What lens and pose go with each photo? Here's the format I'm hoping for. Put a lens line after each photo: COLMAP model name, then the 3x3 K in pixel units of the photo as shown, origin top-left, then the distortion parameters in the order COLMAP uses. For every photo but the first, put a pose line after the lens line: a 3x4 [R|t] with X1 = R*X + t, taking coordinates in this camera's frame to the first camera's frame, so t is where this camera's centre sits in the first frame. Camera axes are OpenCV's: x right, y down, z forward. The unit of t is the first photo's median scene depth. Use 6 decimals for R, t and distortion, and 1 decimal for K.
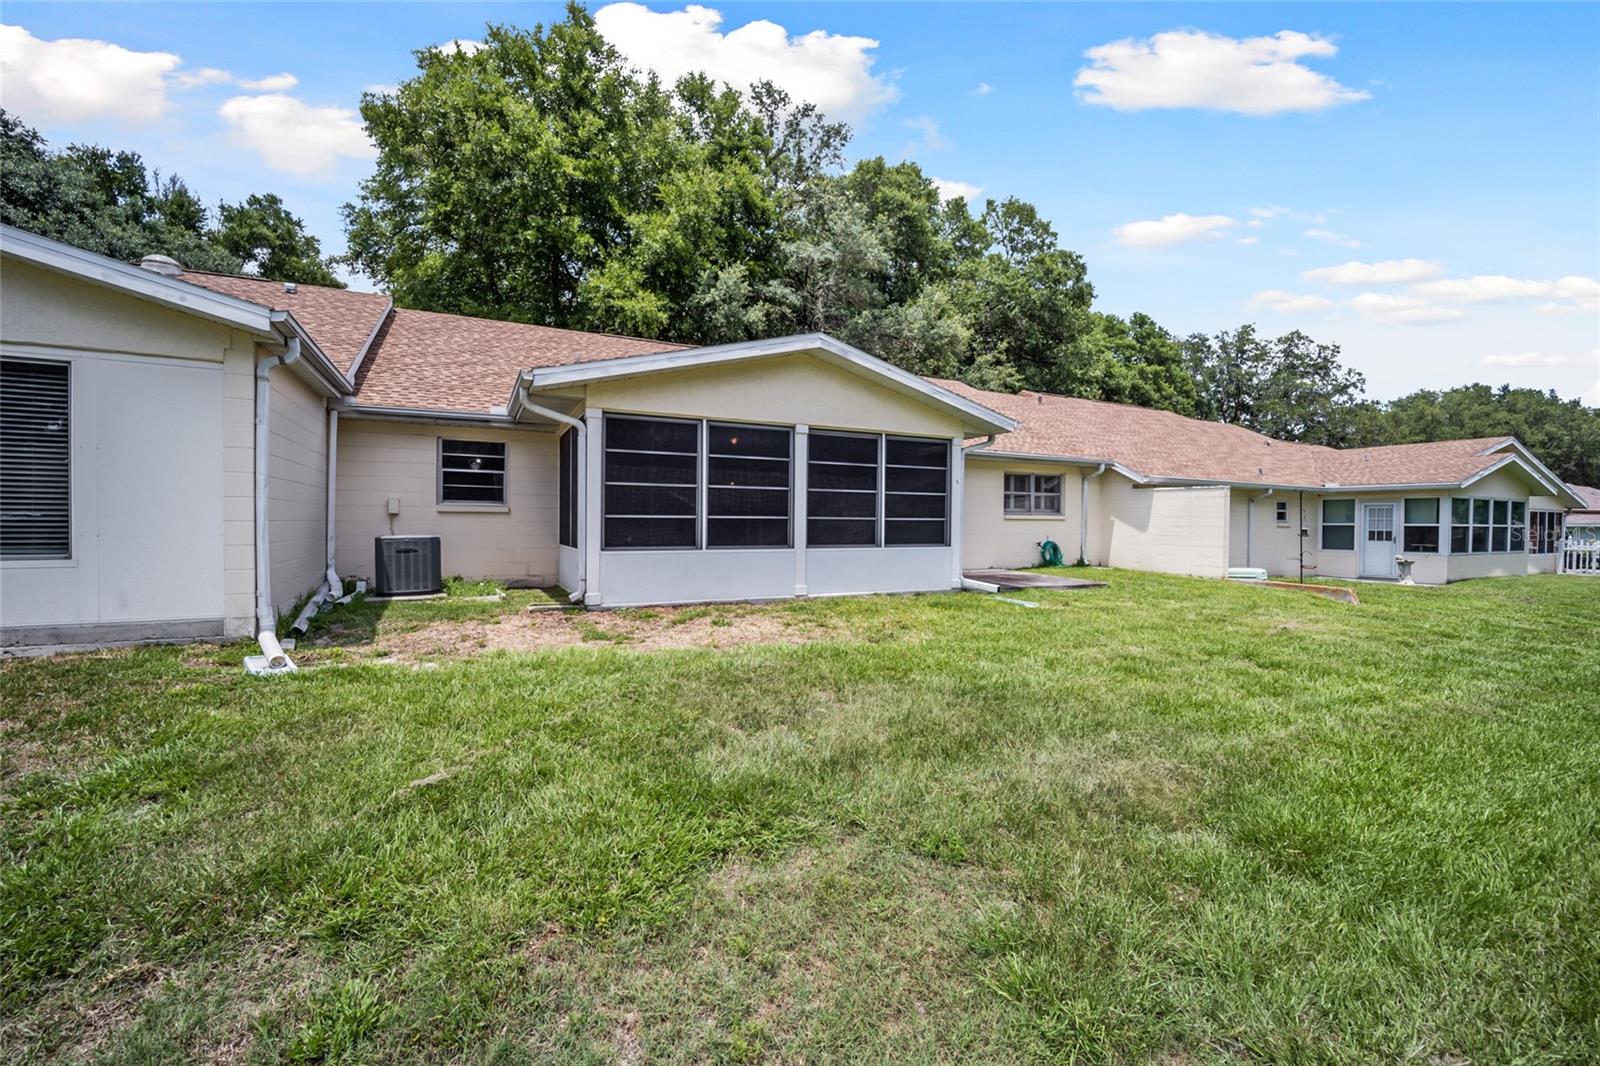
lens RADIAL K [[644.5, 0, 790.4], [0, 644.5, 530.7], [0, 0, 1]] dist [-0.019255, 0.000214]
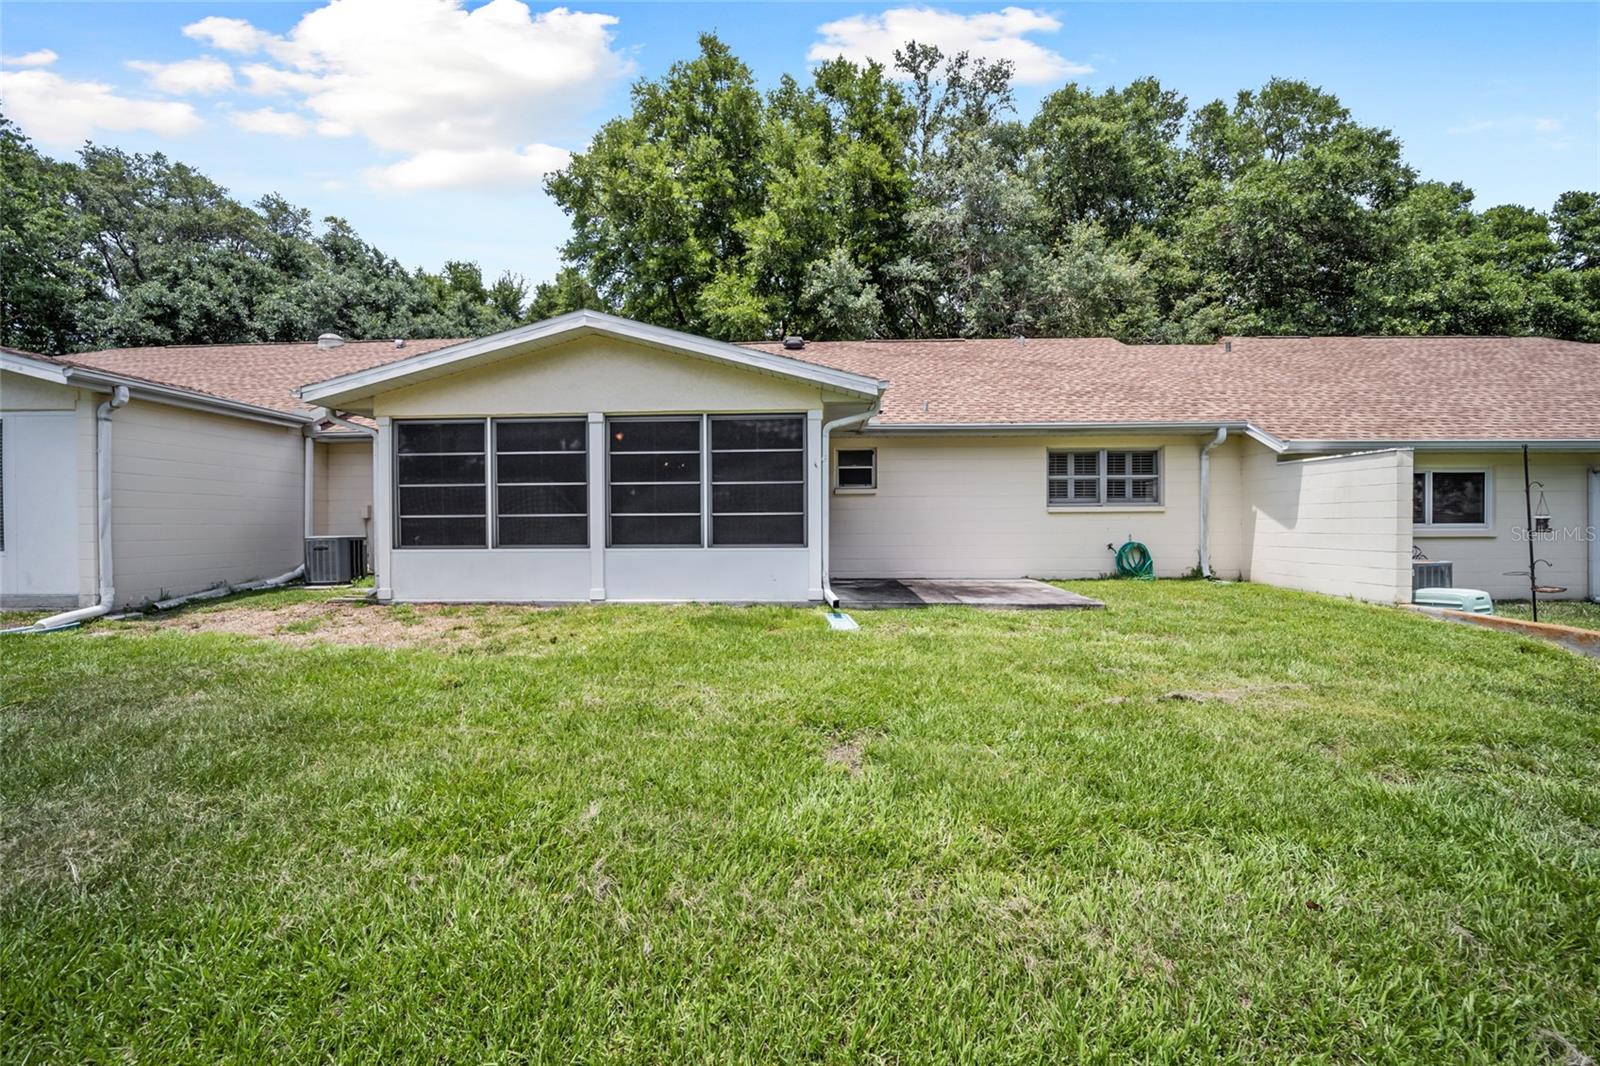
lens RADIAL K [[644.5, 0, 795.3], [0, 644.5, 531.6], [0, 0, 1]] dist [-0.019255, 0.000214]
pose [[0.880518, -0.008553, -0.473935, 0.417007], [0.006160, 0.999959, -0.006602, 0.006860], [0.473972, 0.002894, 0.880535, 0.199349]]
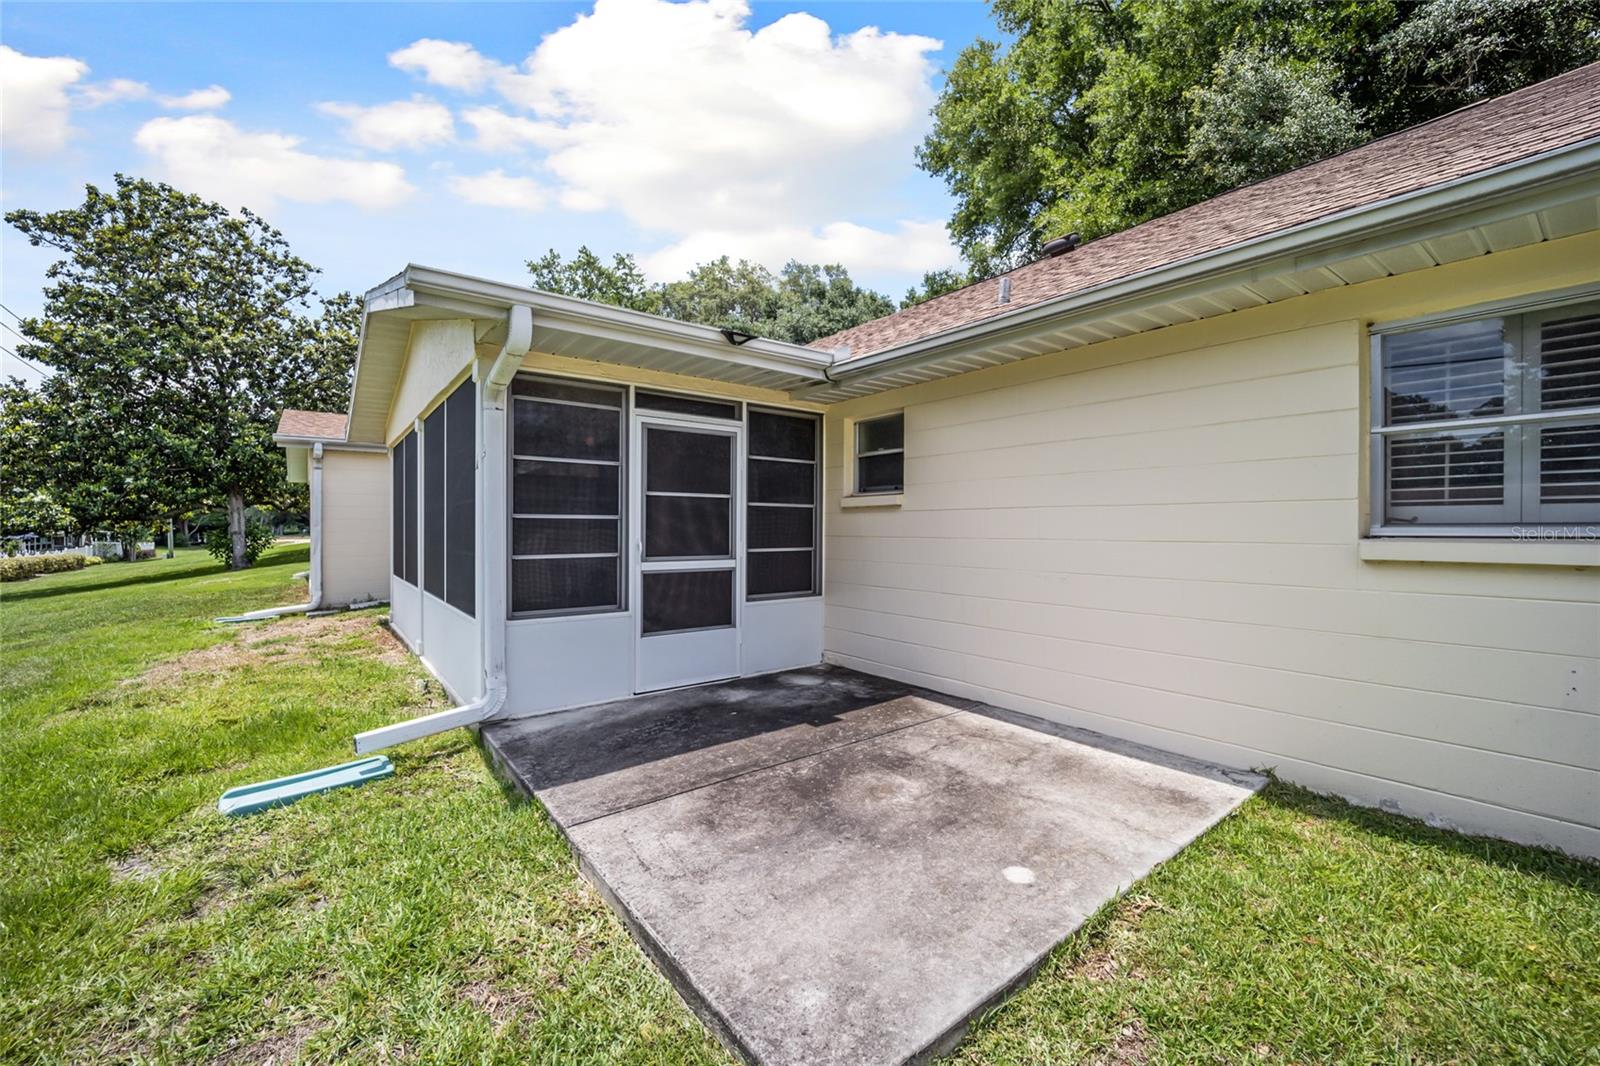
lens RADIAL K [[644.5, 0, 798.8], [0, 644.5, 533.0], [0, 0, 1]] dist [-0.019255, 0.000214]
pose [[0.198896, -0.000026, -0.980021, 0.480990], [-0.012480, 0.999919, -0.002560, -0.023830], [0.979941, 0.012740, 0.198880, 0.765761]]
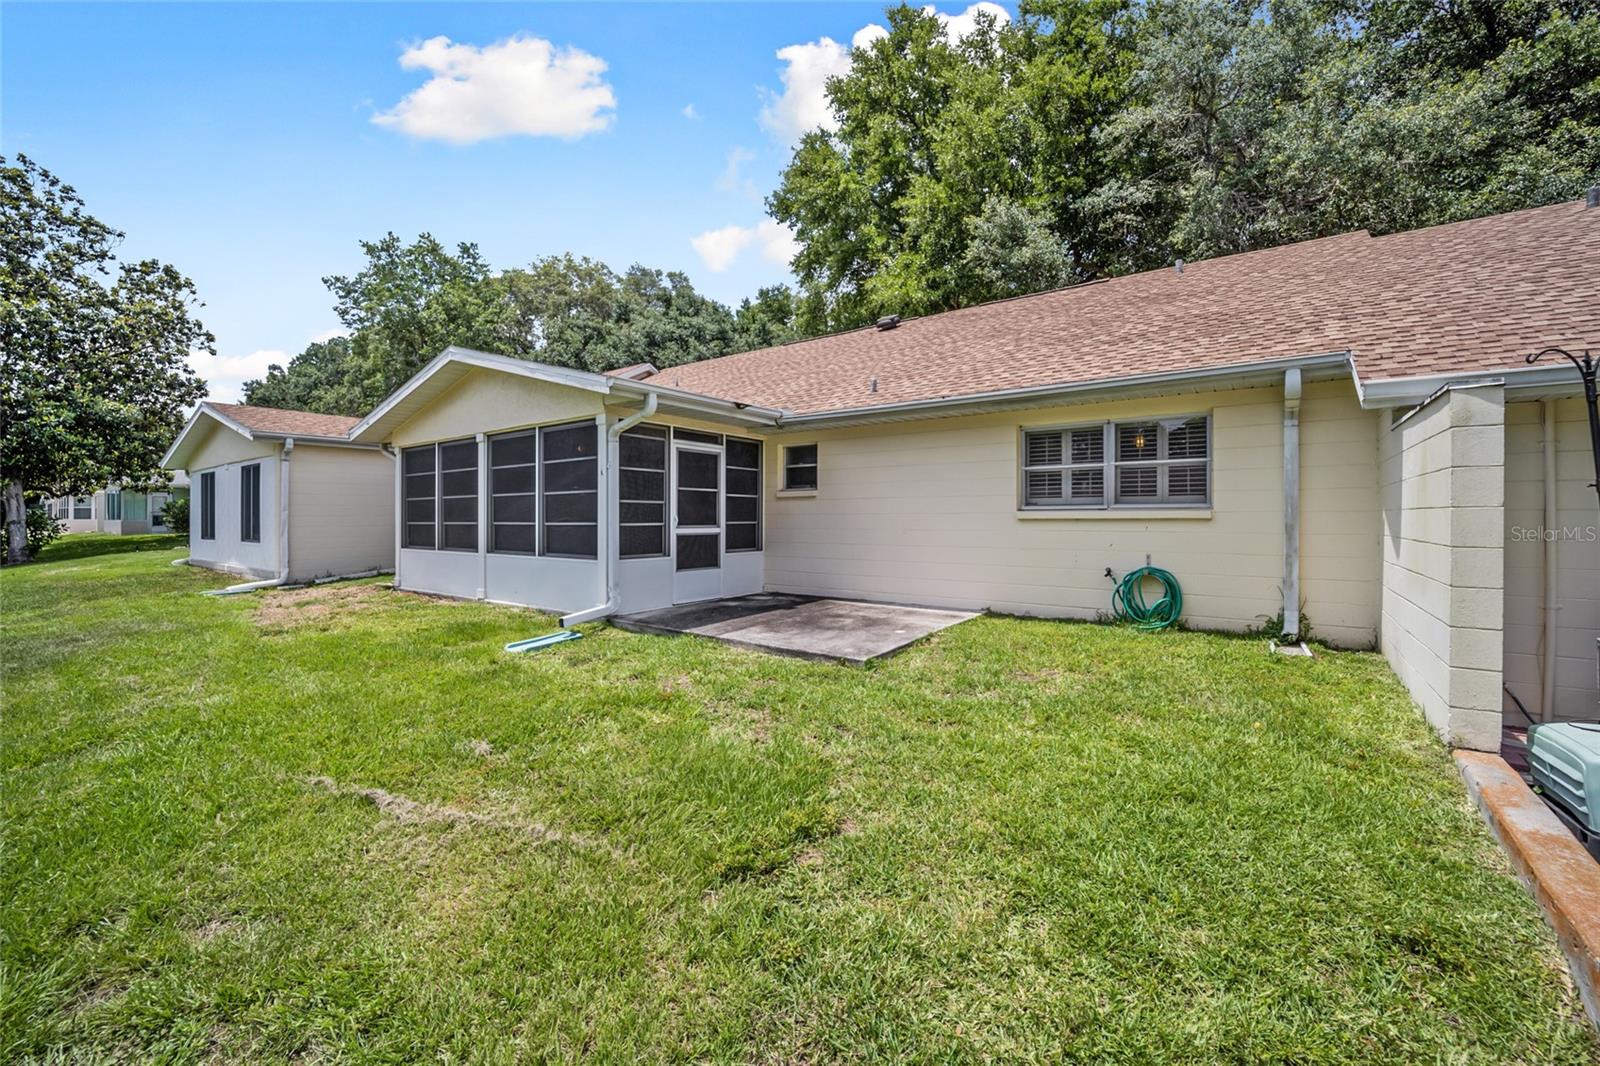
lens RADIAL K [[644.5, 0, 797.4], [0, 644.5, 525.5], [0, 0, 1]] dist [-0.019255, 0.000214]
pose [[0.461217, 0.001275, -0.887286, 0.694205], [-0.006649, 0.999976, -0.002019, -0.010881], [0.887262, 0.006830, 0.461214, 0.586068]]
